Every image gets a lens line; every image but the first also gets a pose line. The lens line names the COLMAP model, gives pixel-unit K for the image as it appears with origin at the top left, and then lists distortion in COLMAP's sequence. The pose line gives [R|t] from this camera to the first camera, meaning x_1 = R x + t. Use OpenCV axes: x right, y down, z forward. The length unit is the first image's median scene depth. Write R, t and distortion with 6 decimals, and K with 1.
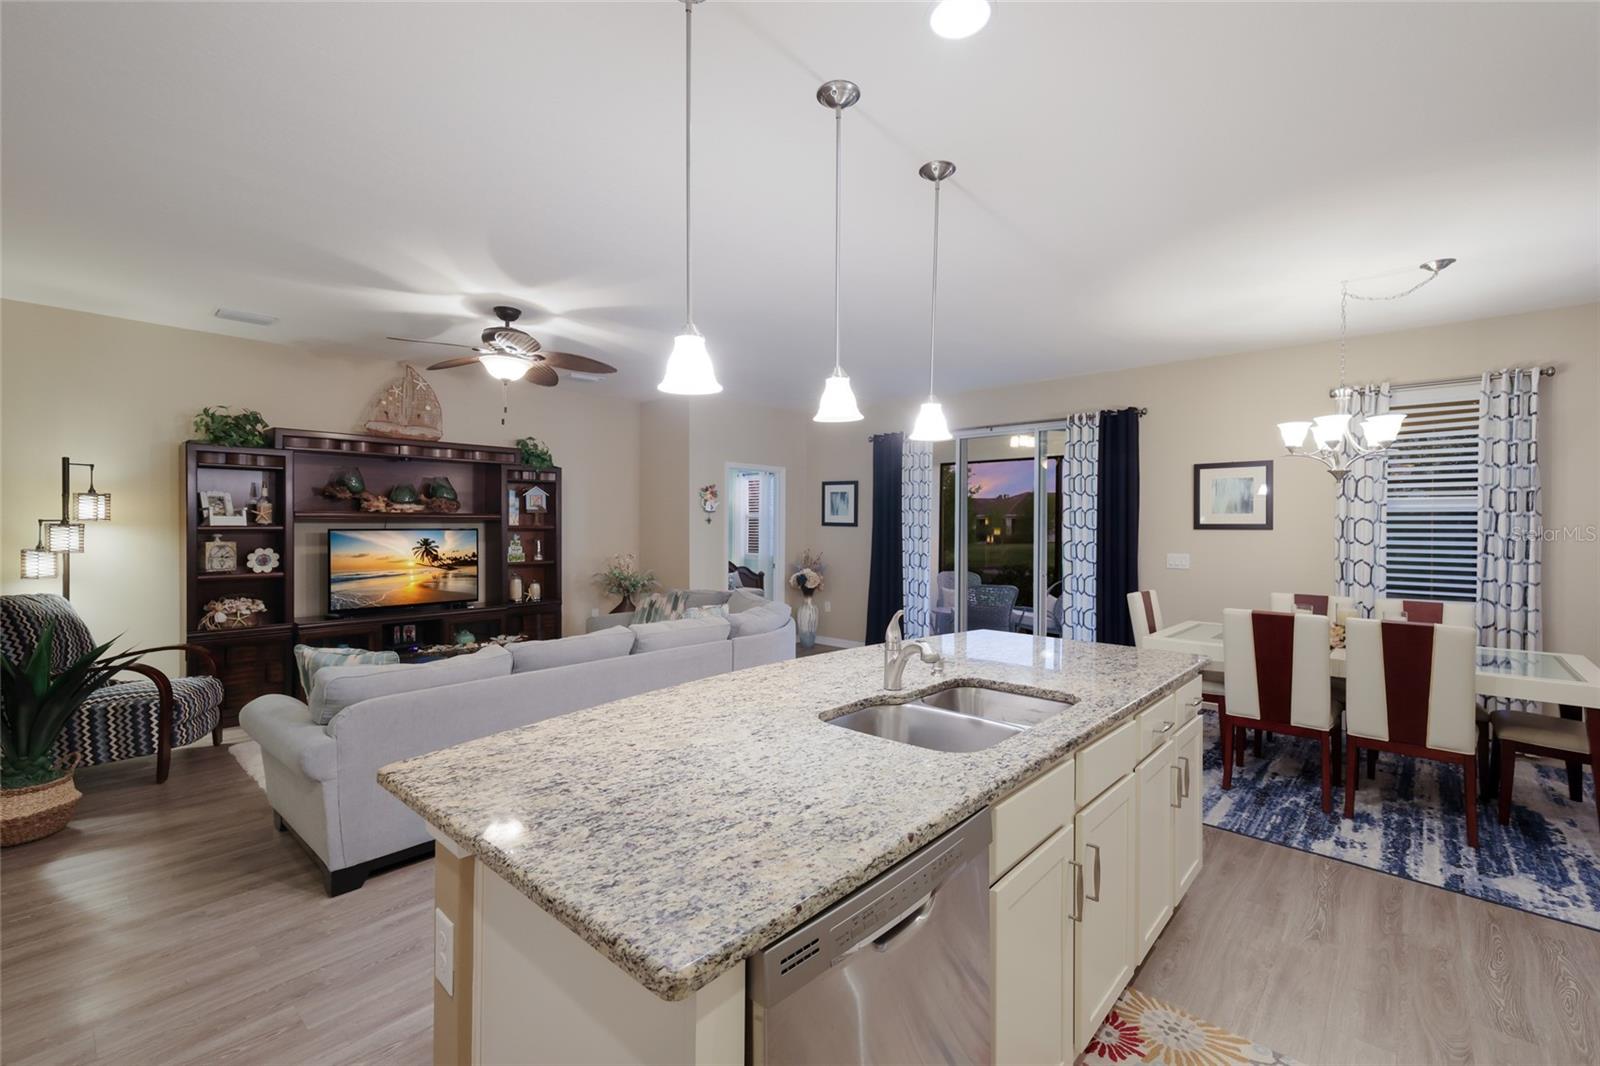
lens RADIAL K [[684.5, 0, 808.4], [0, 684.5, 529.2], [0, 0, 1]] dist [0.005156, -0.000309]
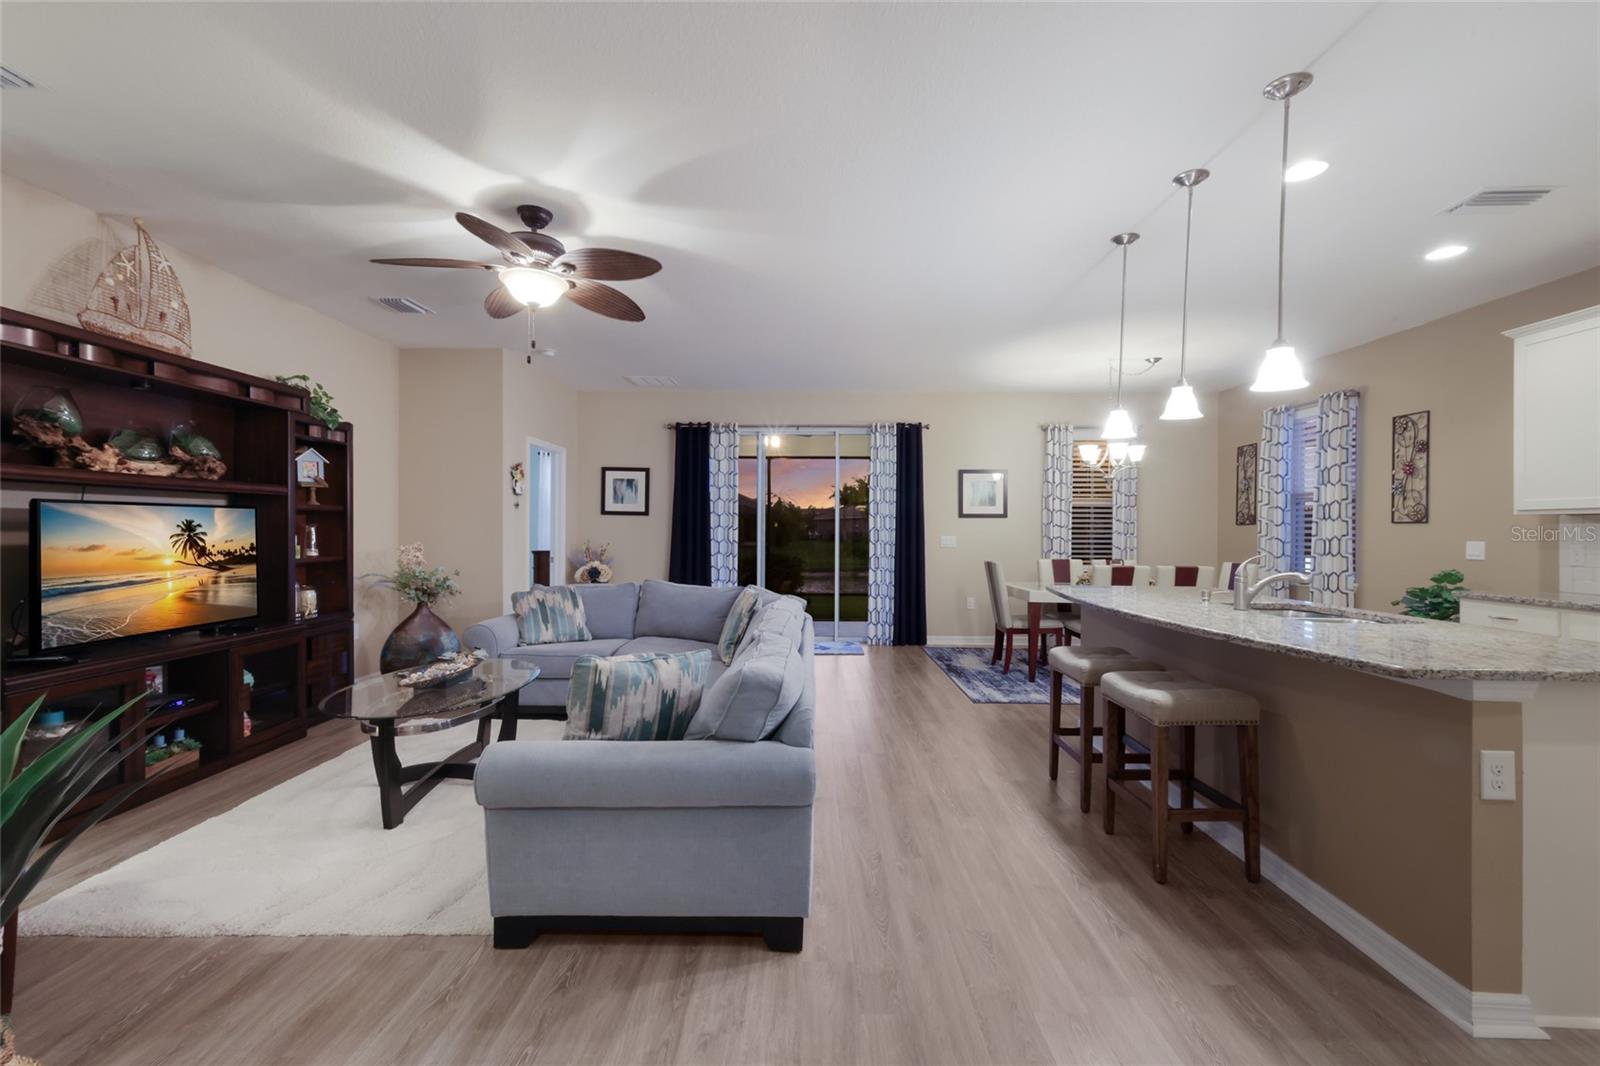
lens RADIAL K [[684.5, 0, 805.4], [0, 684.5, 529.7], [0, 0, 1]] dist [0.005156, -0.000309]
pose [[0.753755, -0.001142, 0.657155, -0.581732], [0.001422, 0.999999, 0.000107, 0.024098], [-0.657154, 0.000853, 0.753755, 0.192764]]
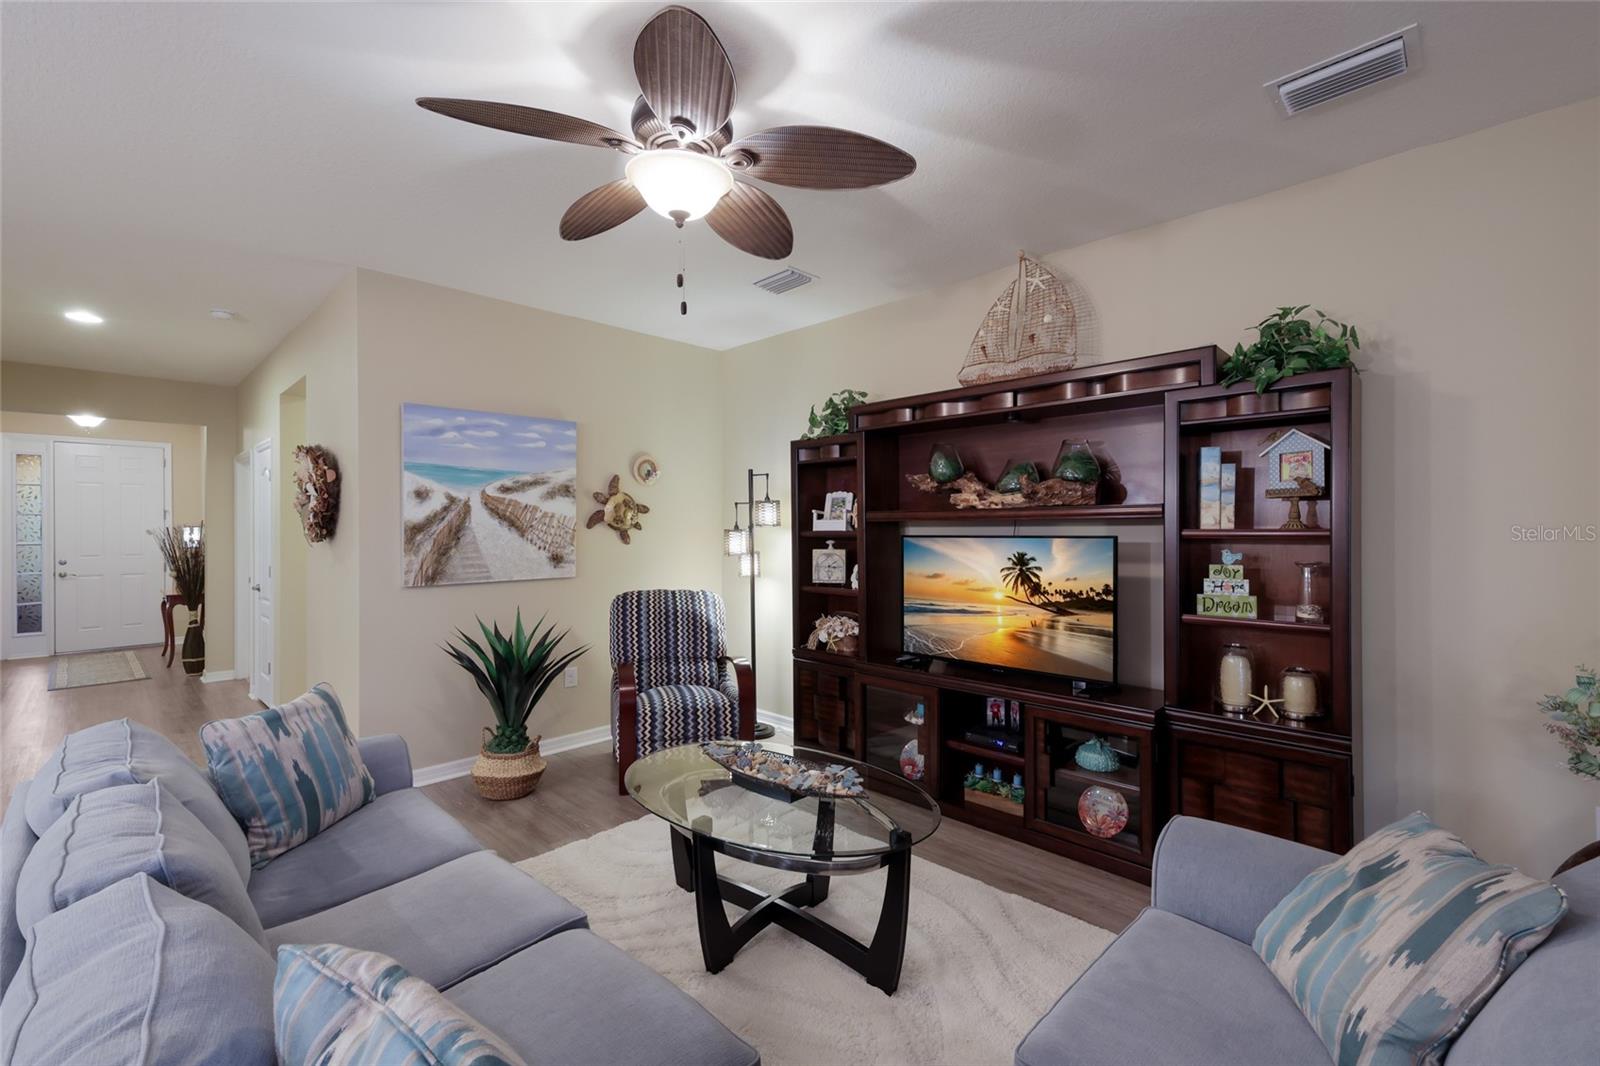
lens RADIAL K [[684.5, 0, 797.4], [0, 684.5, 529.8], [0, 0, 1]] dist [0.005156, -0.000309]
pose [[-0.058731, -0.000674, -0.998274, 0.012128], [-0.002374, 0.999997, -0.000535, -0.005324], [0.998271, 0.002338, -0.058733, 0.905316]]
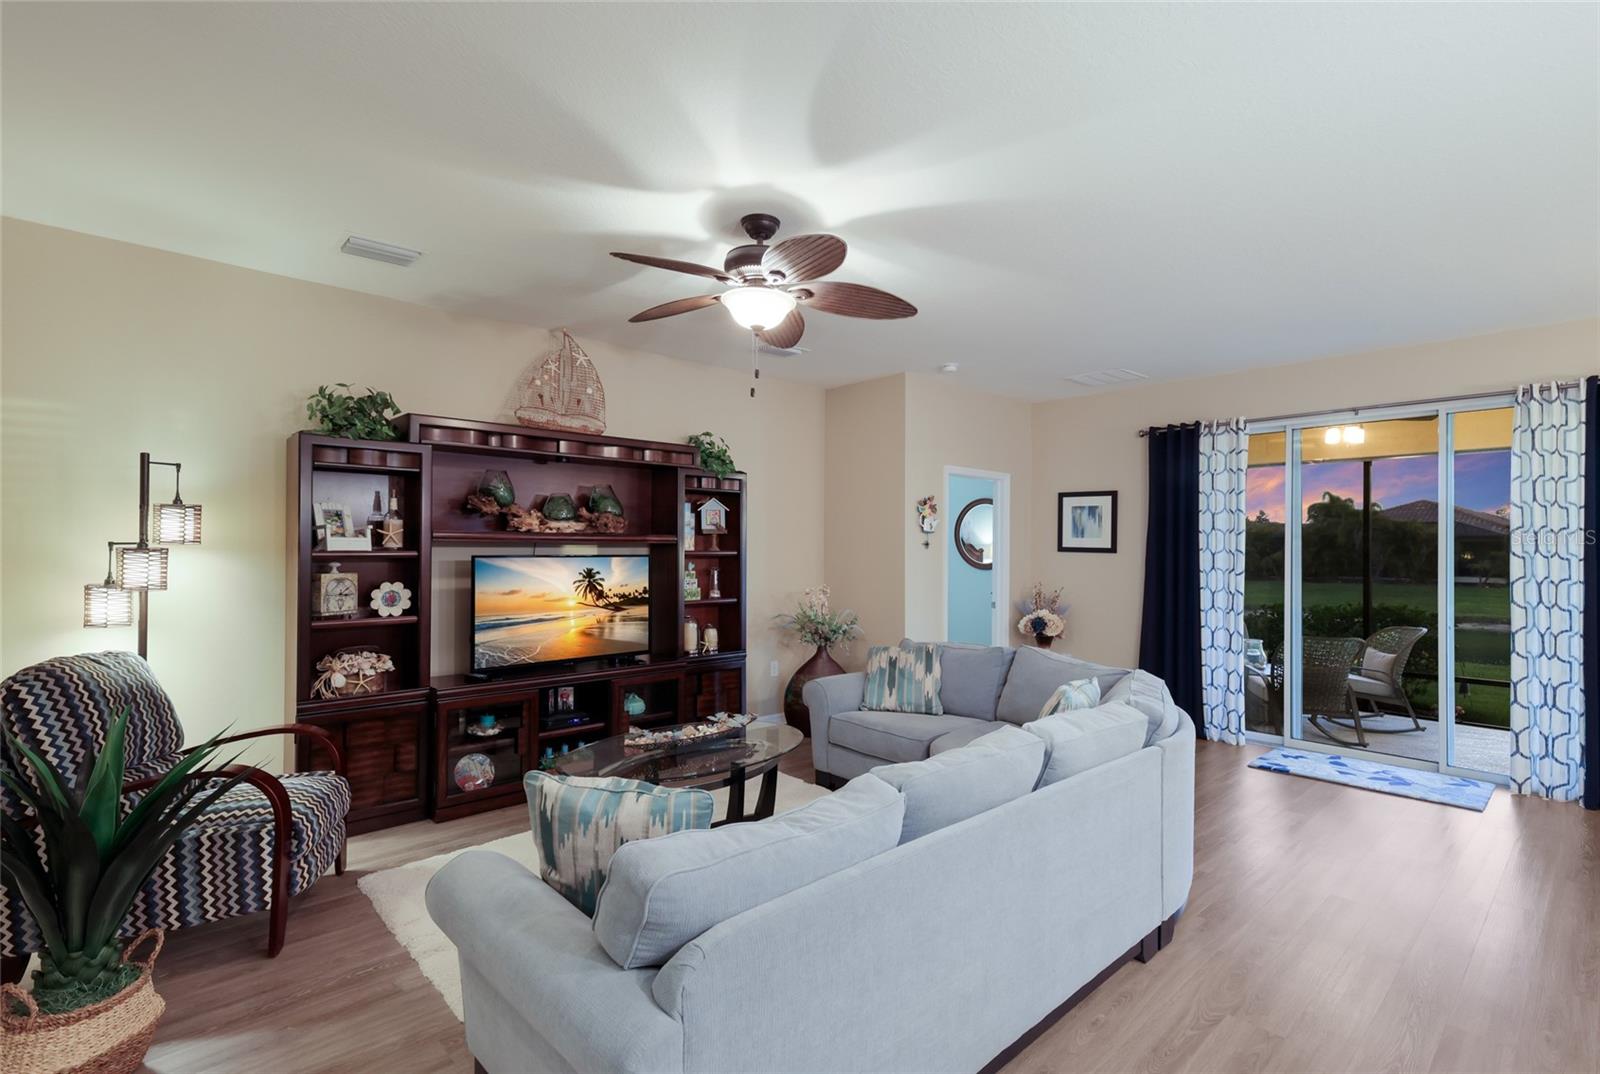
lens RADIAL K [[752.2, 0, 805.6], [0, 752.2, 543.9], [0, 0, 1]] dist [0.009244, -0.002539]
pose [[0.995082, 0.001374, -0.099044, -0.265464], [-0.002672, 0.999912, -0.012969, -0.002957], [0.099018, 0.013170, 0.994999, 0.240386]]
